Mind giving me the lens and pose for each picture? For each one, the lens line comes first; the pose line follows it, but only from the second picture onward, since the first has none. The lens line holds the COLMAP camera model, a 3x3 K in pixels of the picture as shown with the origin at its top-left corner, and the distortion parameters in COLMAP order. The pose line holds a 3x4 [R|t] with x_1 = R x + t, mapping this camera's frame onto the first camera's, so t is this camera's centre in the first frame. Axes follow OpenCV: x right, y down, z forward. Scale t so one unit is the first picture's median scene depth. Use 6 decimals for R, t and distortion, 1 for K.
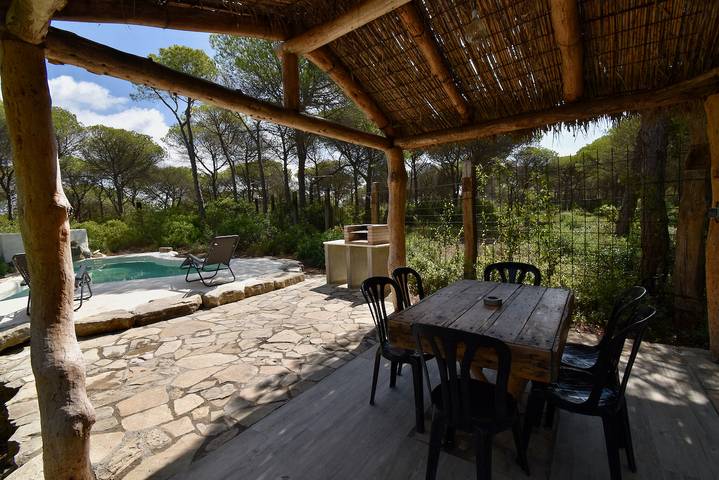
lens RADIAL K [[309.6, 0, 364.3], [0, 309.6, 242.0], [0, 0, 1]] dist [0.001334, -0.014897]
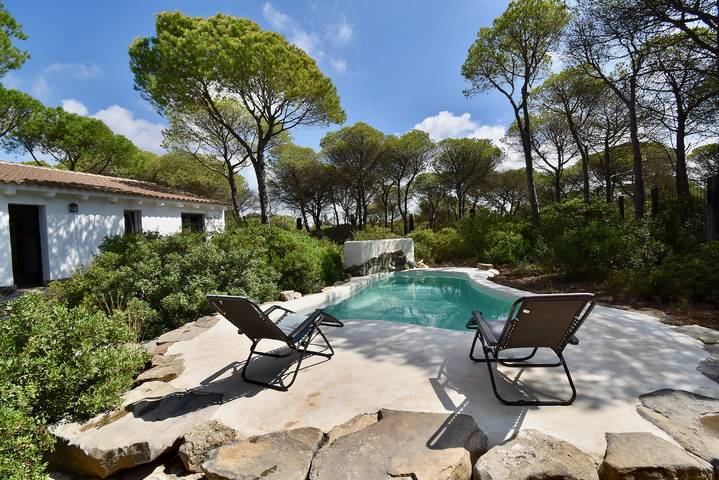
lens RADIAL K [[309.6, 0, 364.3], [0, 309.6, 242.0], [0, 0, 1]] dist [0.001334, -0.014897]
pose [[0.530961, 0.047225, -0.846079, -0.073565], [-0.058610, 0.998101, 0.018930, -0.020744], [0.845367, 0.039538, 0.532721, 0.171439]]
